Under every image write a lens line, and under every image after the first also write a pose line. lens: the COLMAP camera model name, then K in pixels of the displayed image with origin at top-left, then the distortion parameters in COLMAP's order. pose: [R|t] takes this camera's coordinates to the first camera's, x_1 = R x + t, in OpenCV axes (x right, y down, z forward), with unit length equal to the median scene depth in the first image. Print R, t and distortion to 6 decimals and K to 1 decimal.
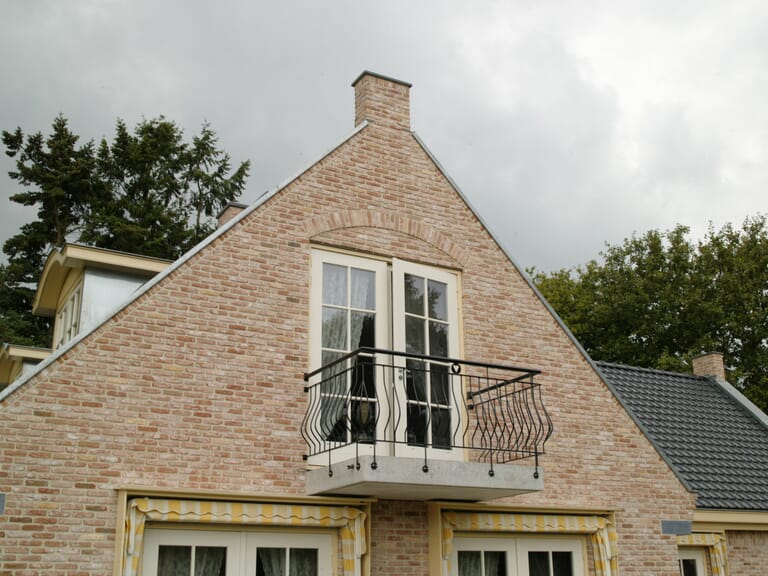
lens RADIAL K [[878.4, 0, 384.0], [0, 878.4, 288.0], [0, 0, 1]] dist [-0.085555, 0.035478]
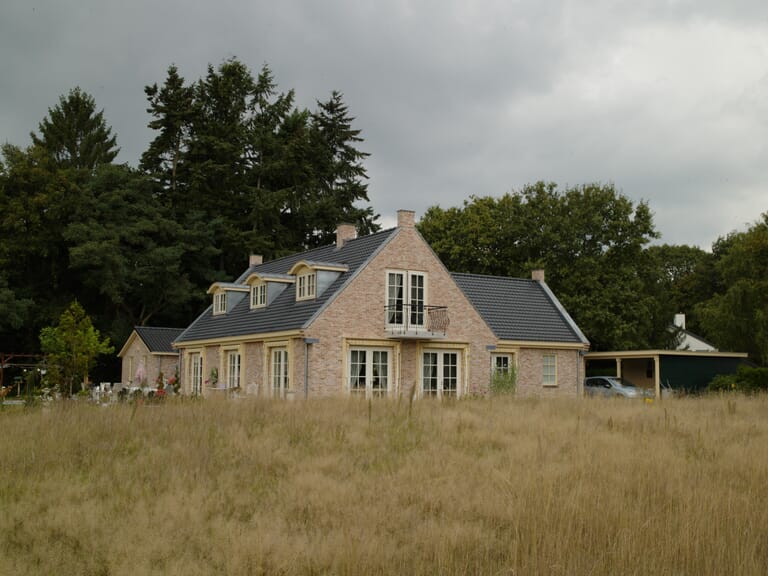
lens RADIAL K [[878.4, 0, 384.0], [0, 878.4, 288.0], [0, 0, 1]] dist [-0.085555, 0.035478]
pose [[0.999185, 0.025160, 0.031562, -0.187685], [-0.031729, 0.972936, 0.228885, -0.734615], [-0.024949, -0.229699, 0.972942, -2.311730]]
